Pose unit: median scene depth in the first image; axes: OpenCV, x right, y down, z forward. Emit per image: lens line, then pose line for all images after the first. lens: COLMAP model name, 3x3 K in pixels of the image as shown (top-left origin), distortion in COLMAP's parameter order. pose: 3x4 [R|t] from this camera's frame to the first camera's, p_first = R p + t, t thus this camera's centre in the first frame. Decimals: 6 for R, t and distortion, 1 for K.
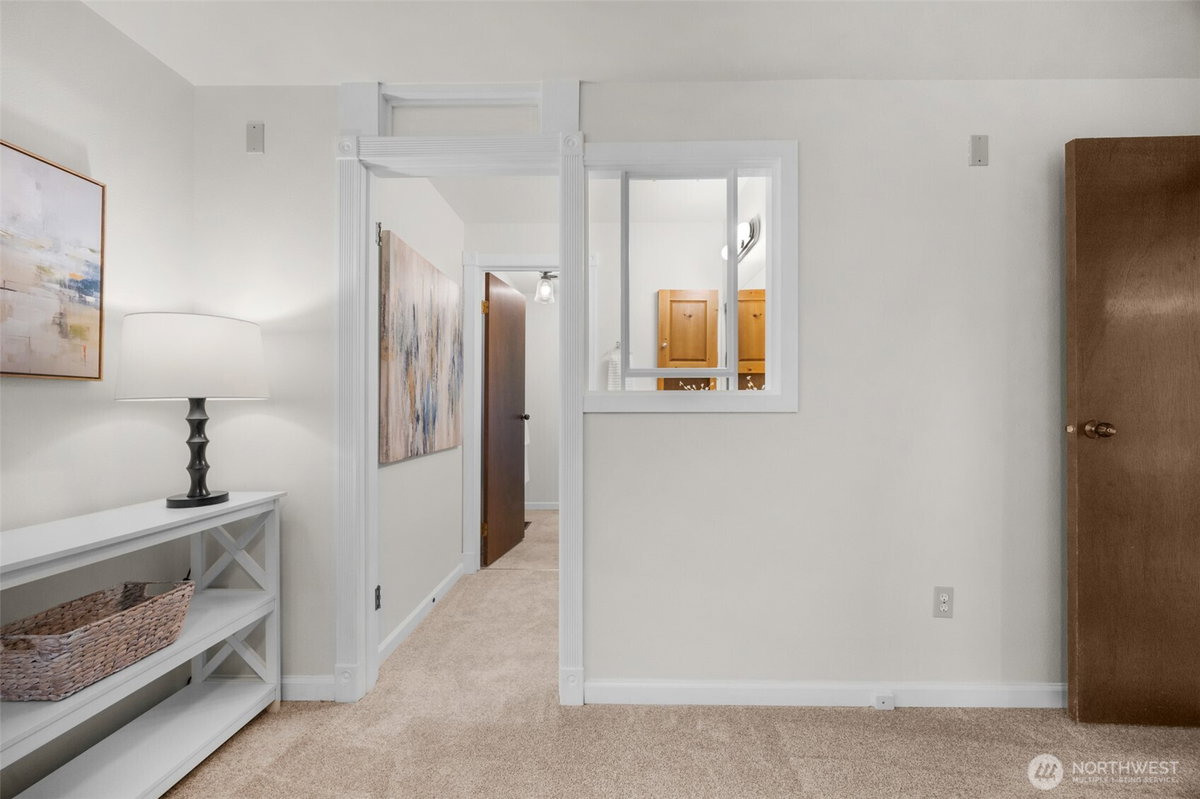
lens RADIAL K [[450.6, 0, 607.5], [0, 450.6, 404.0], [0, 0, 1]] dist [-0.000804, -0.000188]
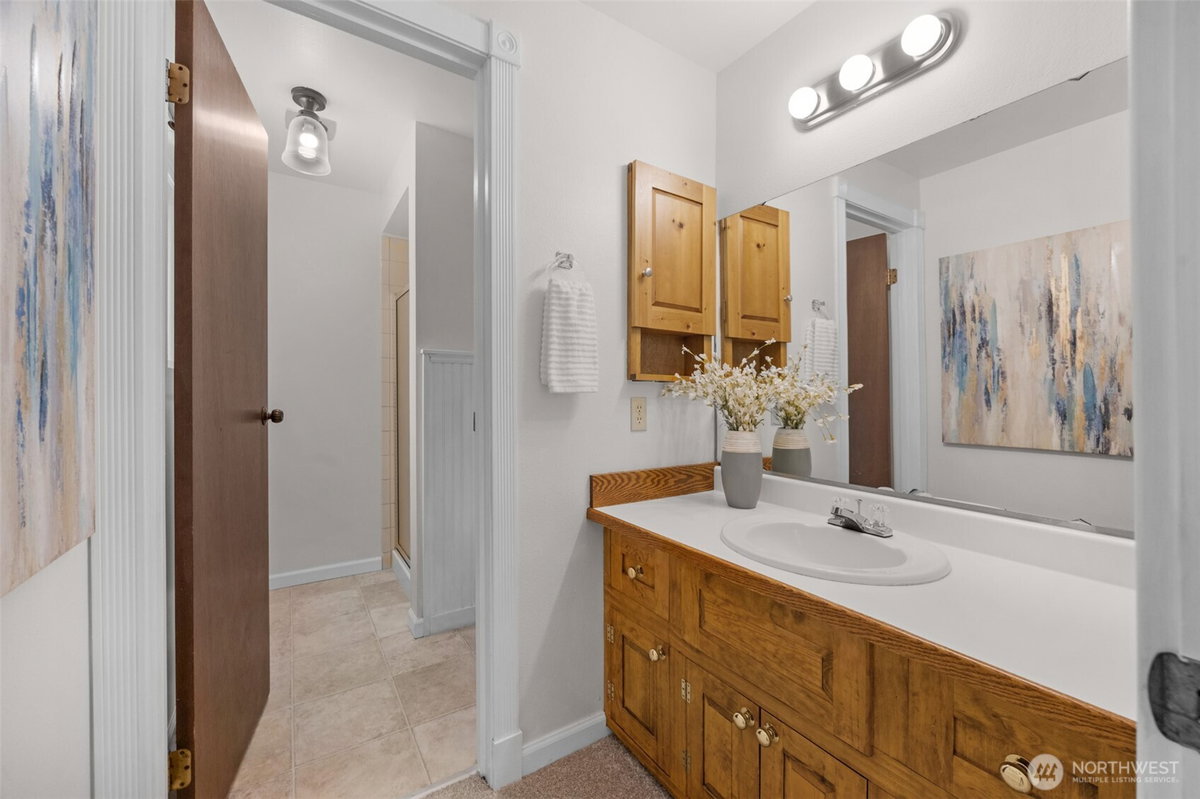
lens RADIAL K [[480.2, 0, 600.0], [0, 480.2, 399.5], [0, 0, 1]] dist [-0.019420, -0.000109]
pose [[0.838087, -0.002990, 0.545529, -0.208500], [-0.008592, 0.999789, 0.018679, 0.002535], [-0.545469, -0.020342, 0.837884, 0.571111]]
